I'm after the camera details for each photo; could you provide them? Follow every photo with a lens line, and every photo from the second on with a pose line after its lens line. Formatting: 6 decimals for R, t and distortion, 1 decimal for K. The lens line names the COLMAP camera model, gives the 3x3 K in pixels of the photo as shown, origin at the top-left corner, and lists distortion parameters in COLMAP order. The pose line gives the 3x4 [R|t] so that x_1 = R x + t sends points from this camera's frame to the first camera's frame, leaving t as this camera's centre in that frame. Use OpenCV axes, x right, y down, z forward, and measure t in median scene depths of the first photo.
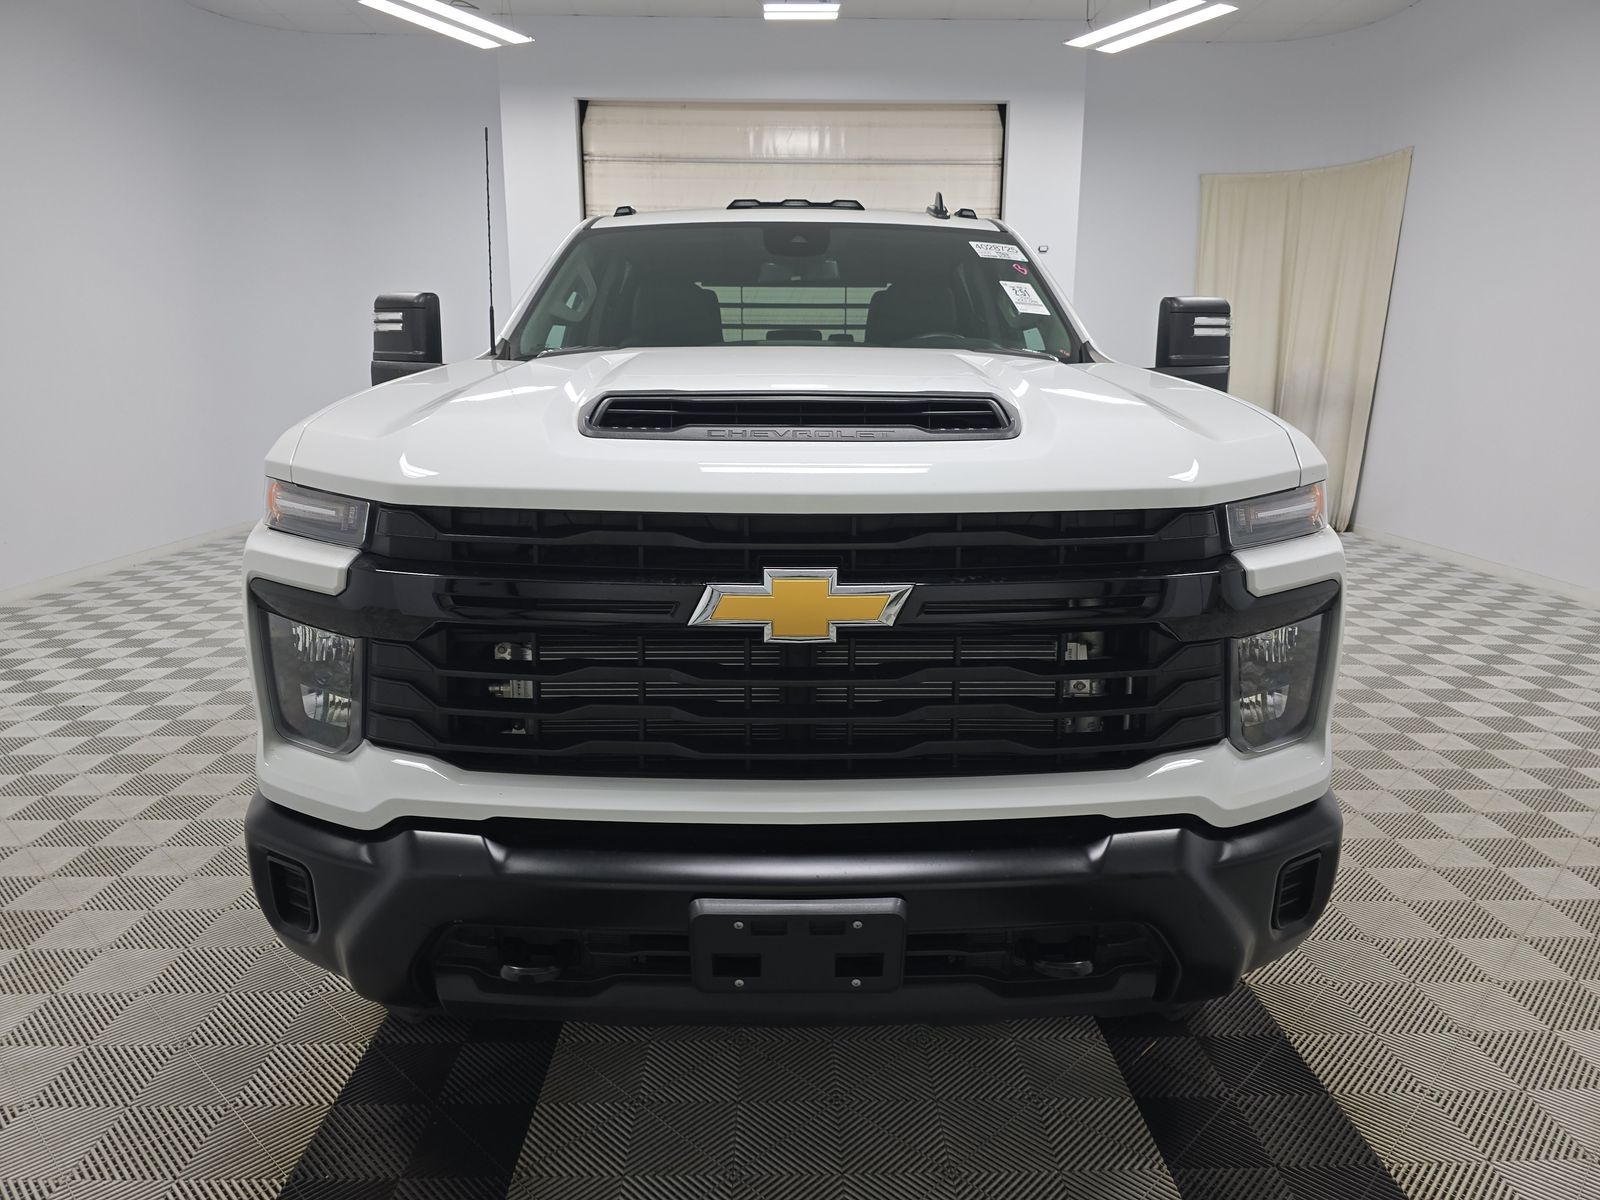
lens RADIAL K [[1072.3, 0, 800.0], [0, 1072.3, 600.0], [0, 0, 1]] dist [0.070736, -0.059551]
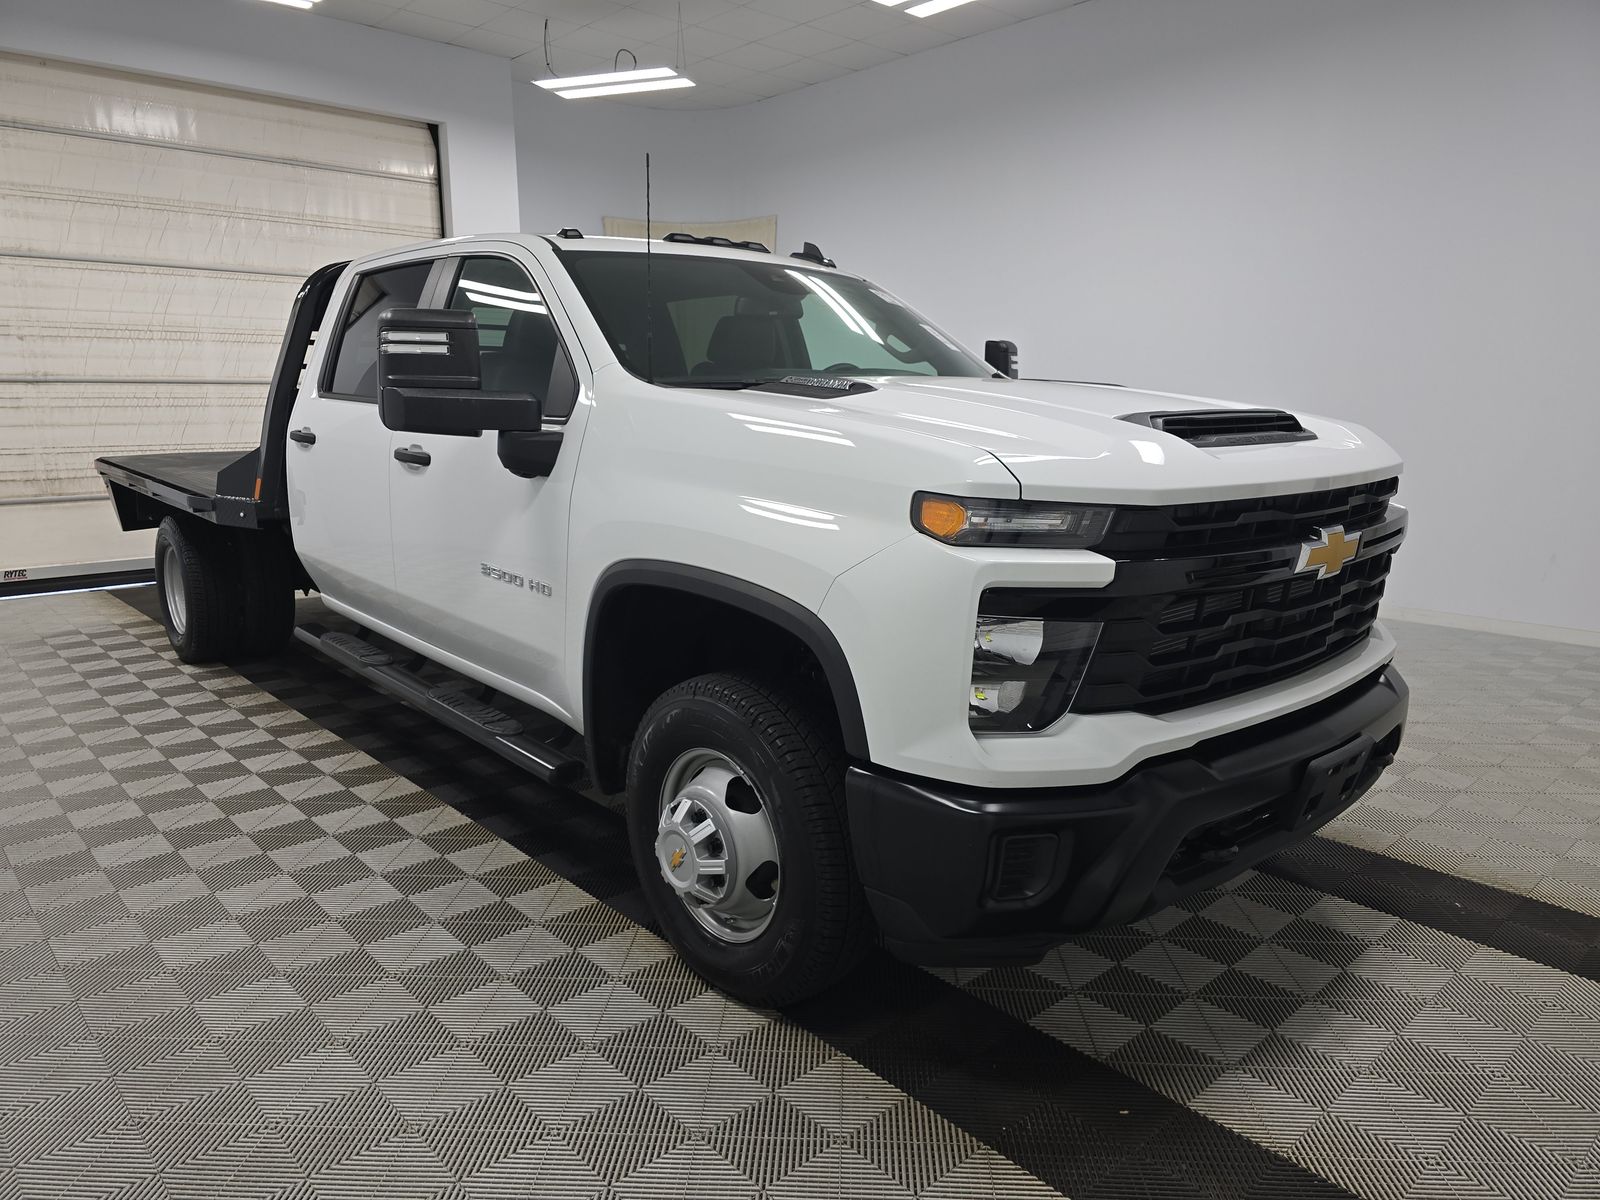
lens RADIAL K [[1072.3, 0, 800.0], [0, 1072.3, 600.0], [0, 0, 1]] dist [0.070736, -0.059551]
pose [[0.752672, -0.130113, 0.645412, -0.300146], [0.141176, 0.989372, 0.034817, -0.016420], [-0.643082, 0.064911, 0.763041, 0.063529]]
